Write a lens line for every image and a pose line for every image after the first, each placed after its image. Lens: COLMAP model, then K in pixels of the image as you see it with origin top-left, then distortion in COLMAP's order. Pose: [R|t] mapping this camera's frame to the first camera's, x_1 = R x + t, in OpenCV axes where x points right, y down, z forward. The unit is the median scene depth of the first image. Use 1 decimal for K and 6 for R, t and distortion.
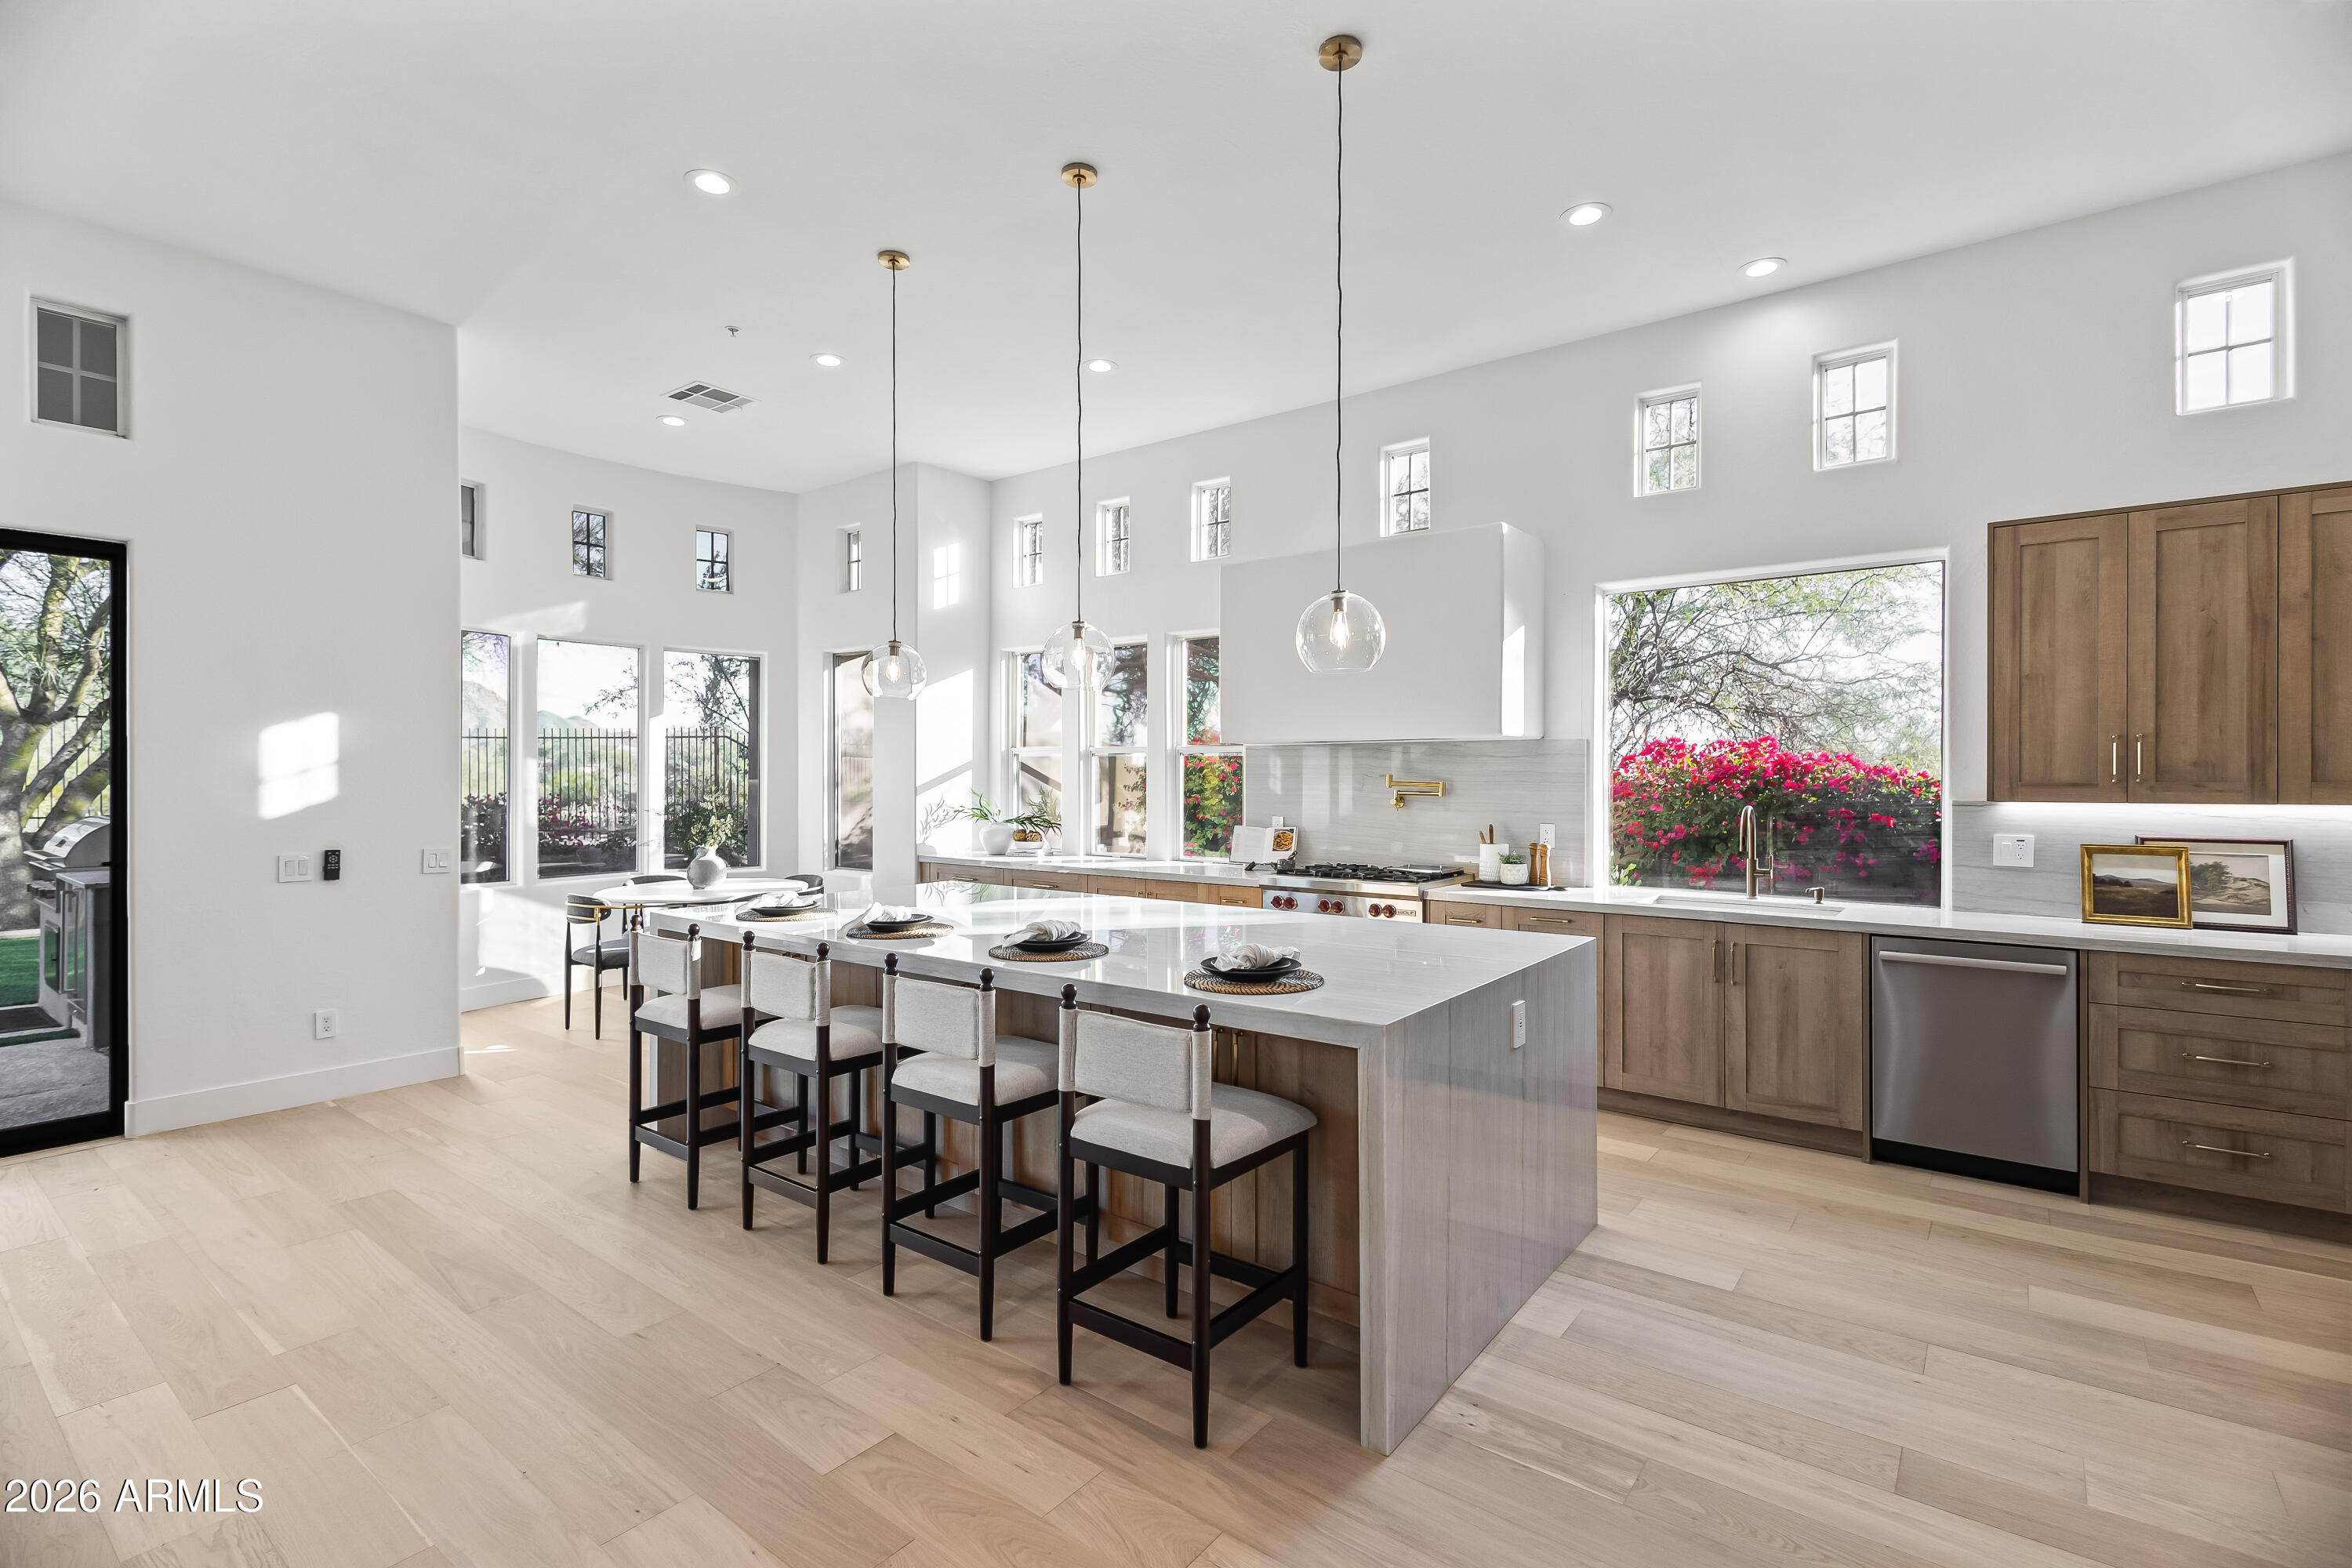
lens RADIAL K [[1085.6, 0, 1179.2], [0, 1085.6, 776.5], [0, 0, 1]] dist [0.001706, 0.000334]
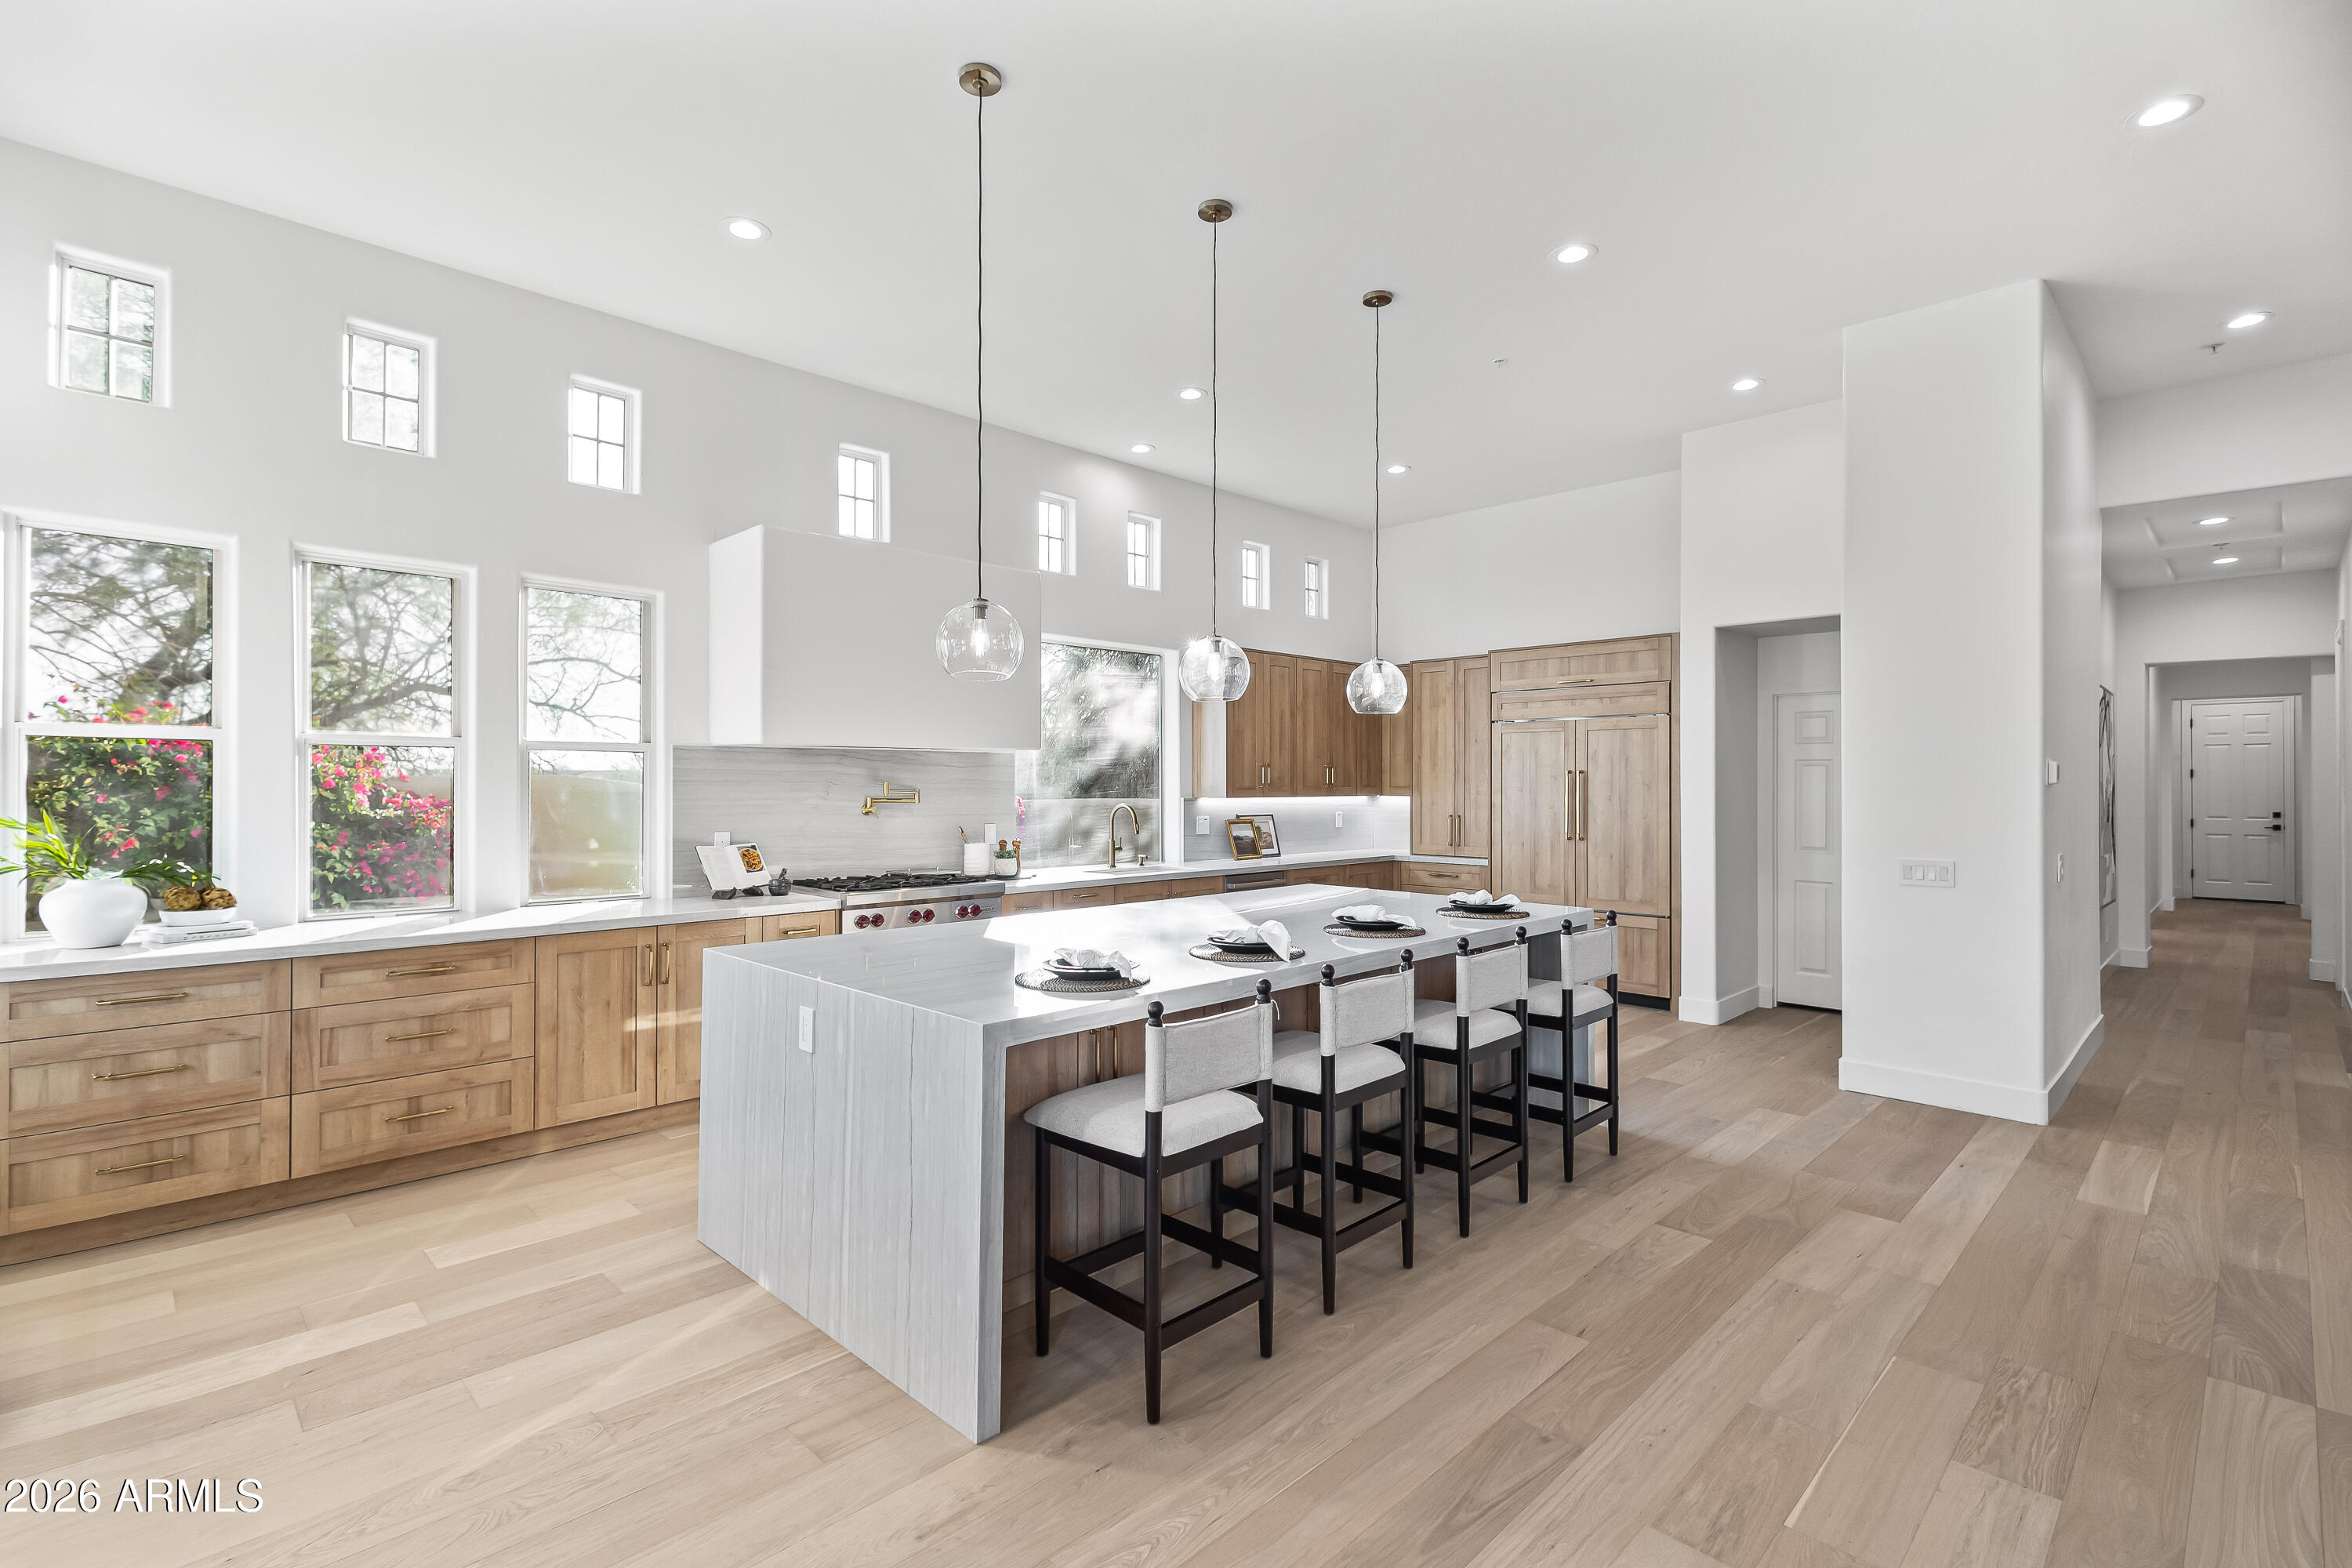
lens RADIAL K [[1070.0, 0, 1211.0], [0, 1070.0, 776.9], [0, 0, 1]] dist [0.027633, 0.000019]
pose [[0.113537, 0.005962, 0.993516, -1.047001], [-0.001760, 0.999982, -0.005799, -0.001528], [-0.993532, -0.001090, 0.113546, 0.830864]]
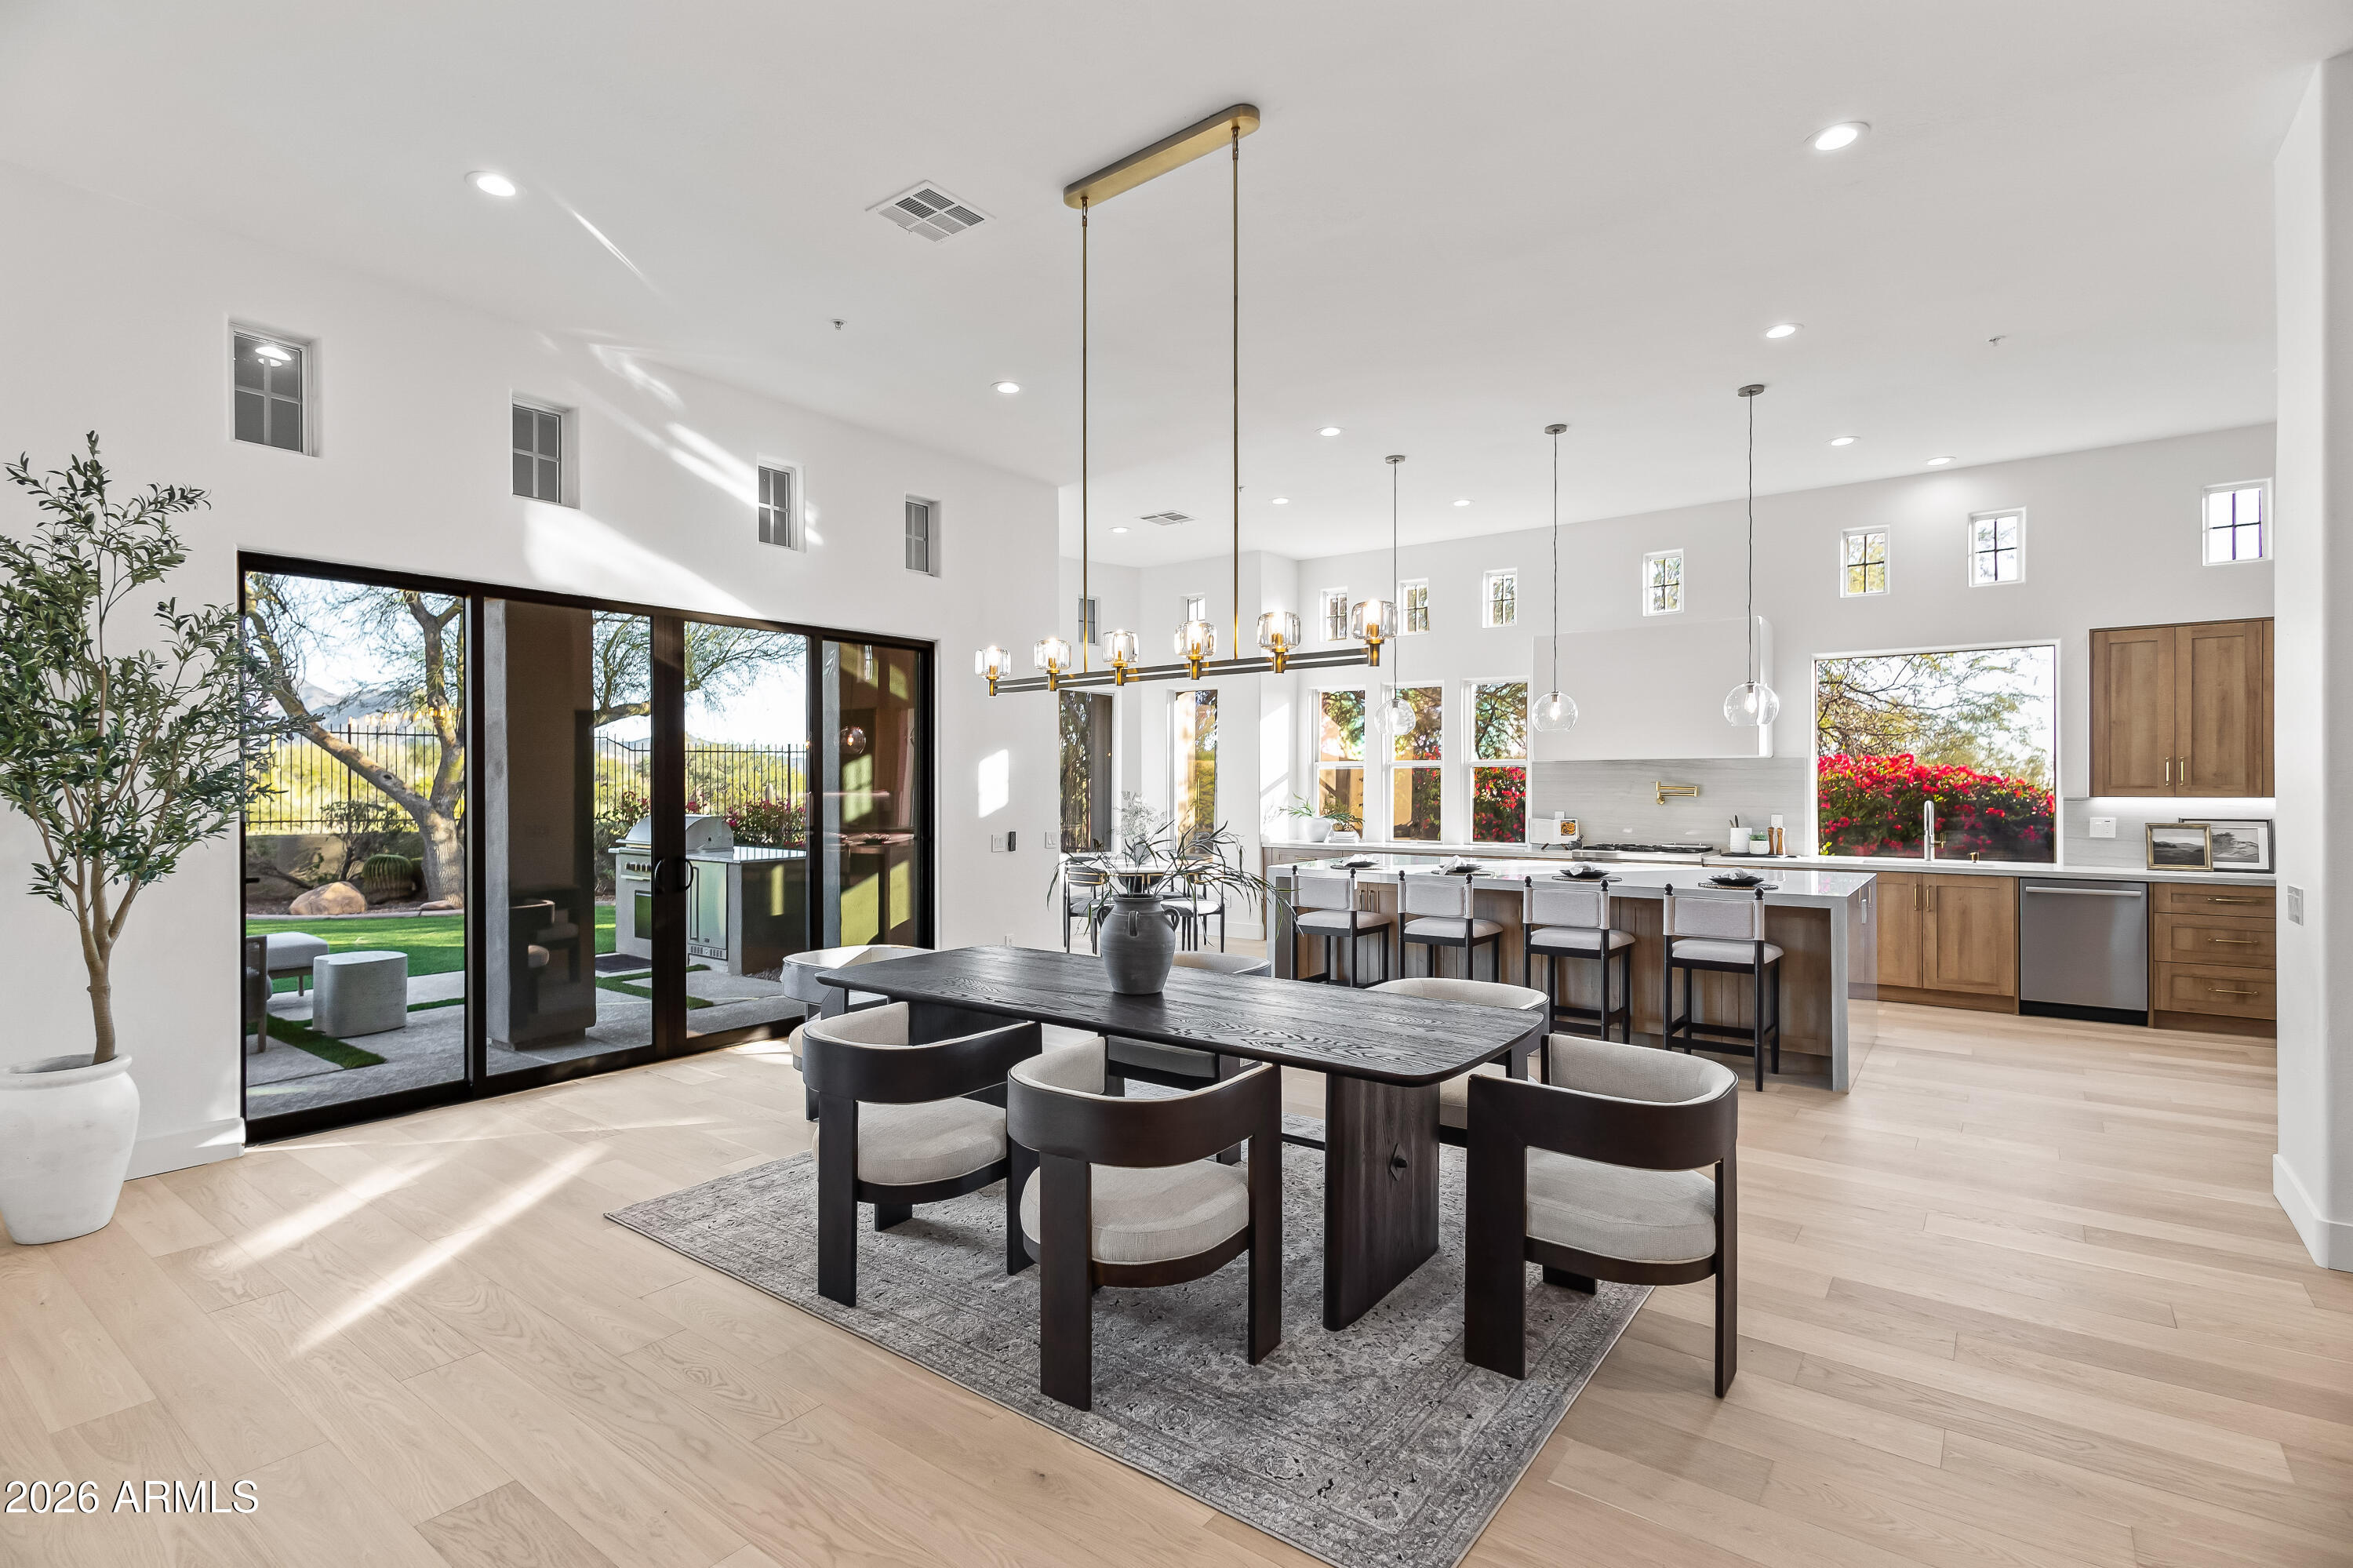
lens RADIAL K [[1092.8, 0, 1176.5], [0, 1092.8, 784.0], [0, 0, 1]] dist [0.000077, -0.000258]
pose [[0.999995, -0.001970, -0.002476, -0.648895], [0.001968, 0.999998, -0.000555, 0.001462], [0.002477, 0.000550, 0.999997, -0.674775]]
